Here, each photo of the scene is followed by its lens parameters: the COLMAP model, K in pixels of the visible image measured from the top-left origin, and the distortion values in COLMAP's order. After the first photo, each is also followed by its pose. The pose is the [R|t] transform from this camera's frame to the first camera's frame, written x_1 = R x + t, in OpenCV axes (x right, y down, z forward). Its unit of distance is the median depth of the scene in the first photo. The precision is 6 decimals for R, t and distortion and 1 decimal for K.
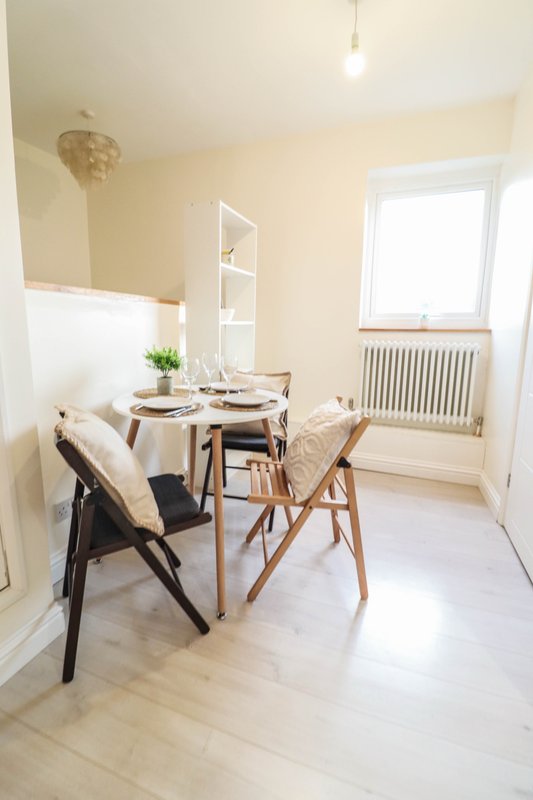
lens RADIAL K [[370.6, 0, 260.4], [0, 370.6, 391.1], [0, 0, 1]] dist [0.001038, -0.013244]
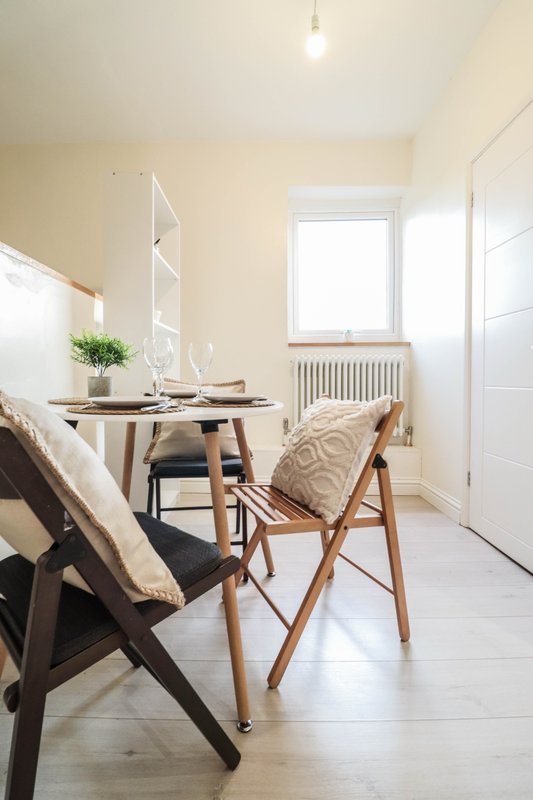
lens RADIAL K [[370.6, 0, 260.4], [0, 370.6, 391.1], [0, 0, 1]] dist [0.001038, -0.013244]
pose [[0.937729, -0.030531, 0.346024, -0.256527], [0.074942, 0.990453, -0.115703, 0.107848], [-0.339188, 0.134430, 0.931064, 0.307069]]
